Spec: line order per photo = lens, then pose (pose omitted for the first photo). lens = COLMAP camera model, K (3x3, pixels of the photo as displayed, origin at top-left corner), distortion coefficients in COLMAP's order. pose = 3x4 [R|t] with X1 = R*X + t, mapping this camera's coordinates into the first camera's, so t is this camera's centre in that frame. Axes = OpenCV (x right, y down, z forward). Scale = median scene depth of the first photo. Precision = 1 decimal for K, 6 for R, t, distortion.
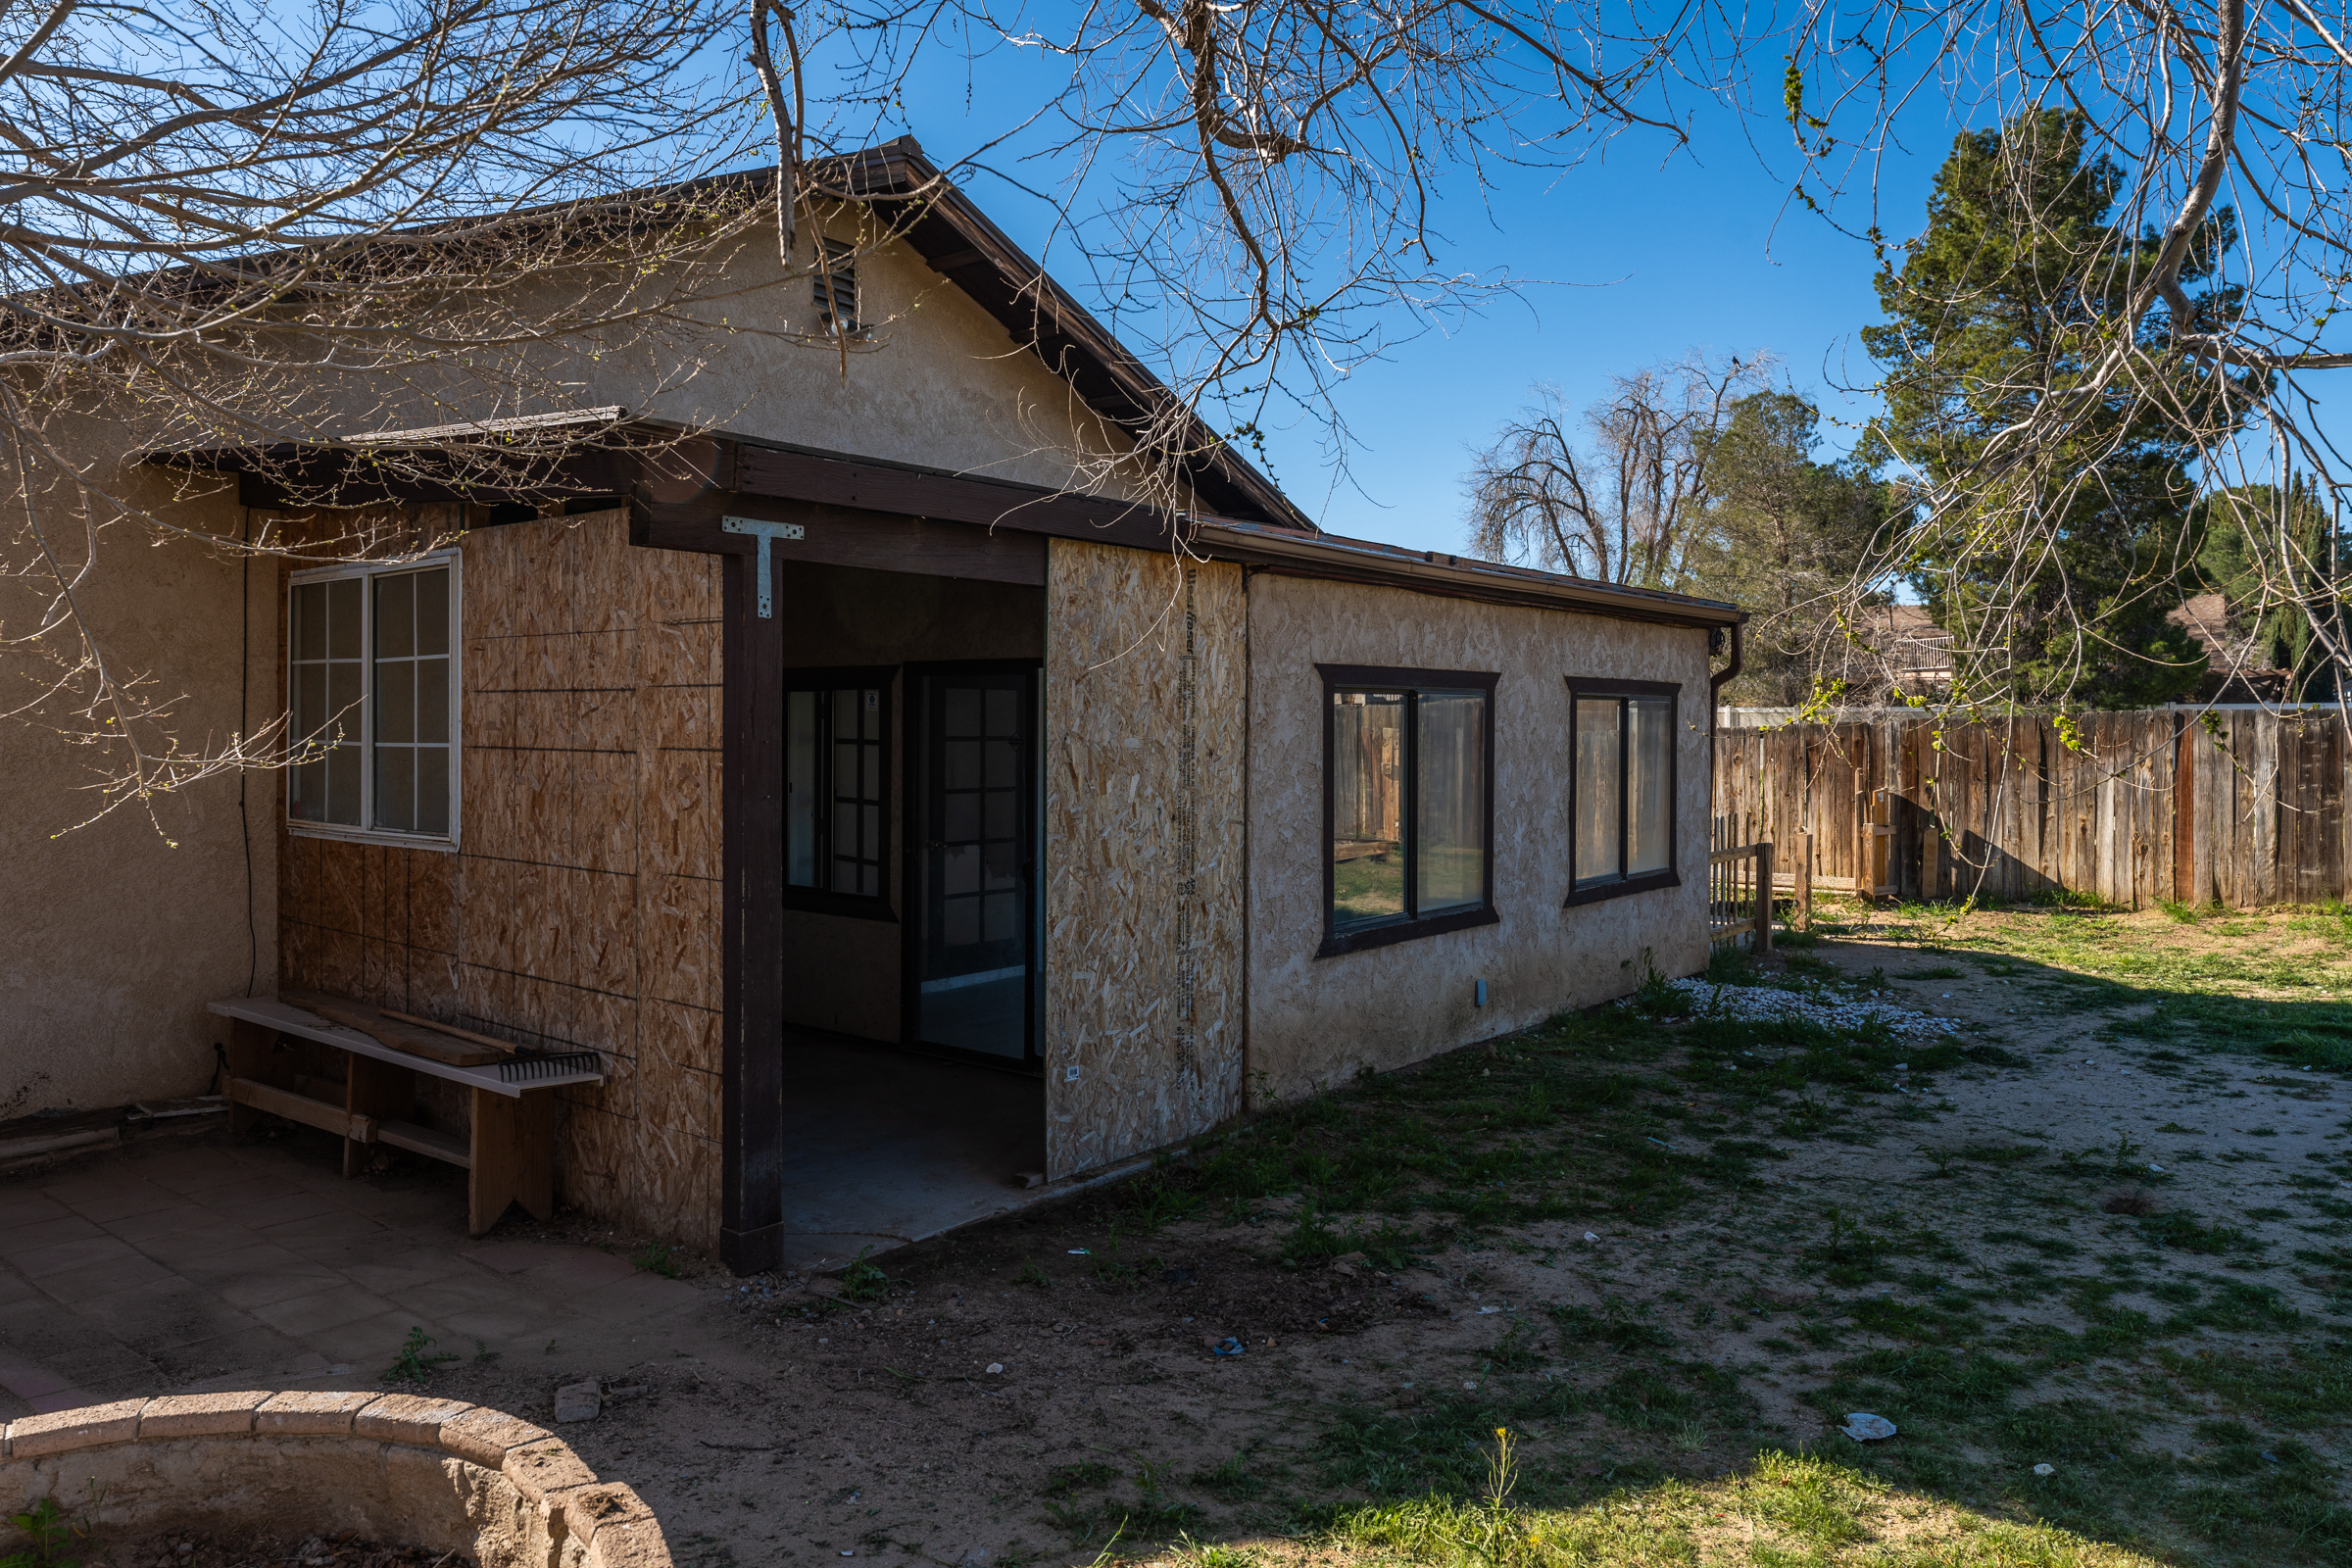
lens RADIAL K [[1581.7, 0, 1175.6], [0, 1581.7, 773.6], [0, 0, 1]] dist [-0.003309, 0.003171]
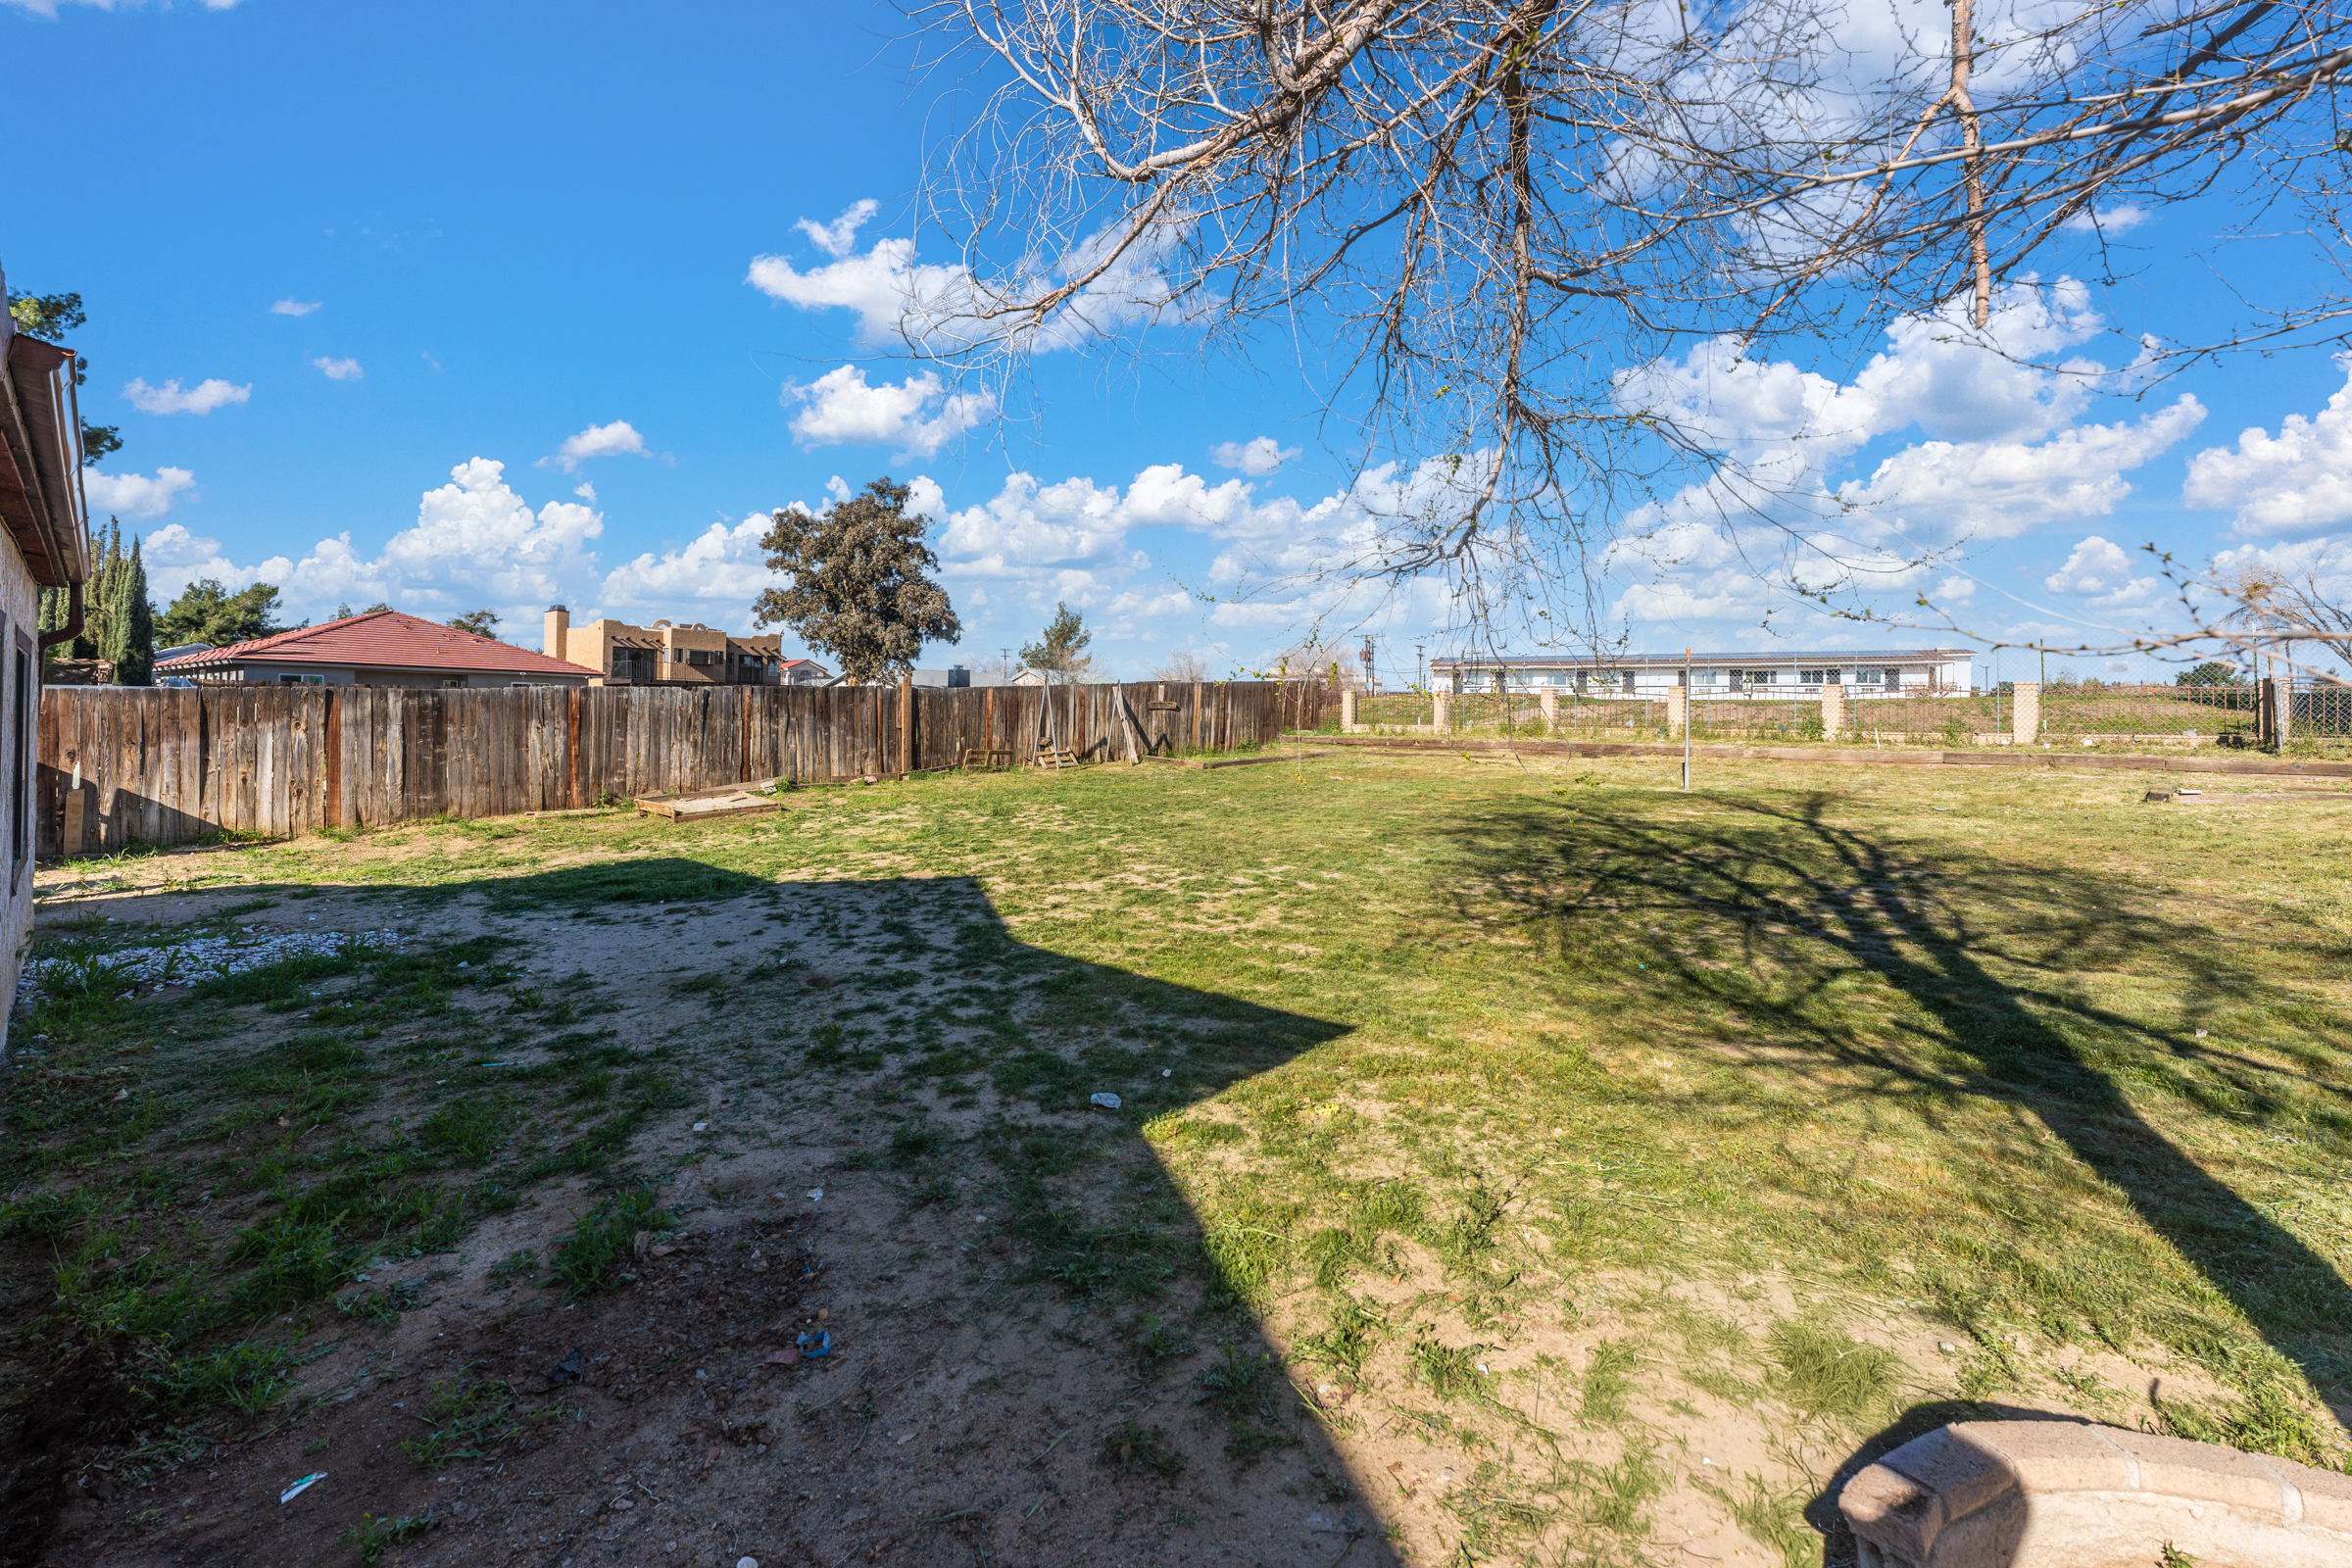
lens RADIAL K [[940.0, 0, 1198.1], [0, 940.0, 712.7], [0, 0, 1]] dist [0.005908, -0.001167]
pose [[0.051593, 0.003882, 0.998661, -0.141312], [0.020503, 0.999778, -0.004945, 0.001007], [-0.998458, 0.020730, 0.051502, 0.208705]]
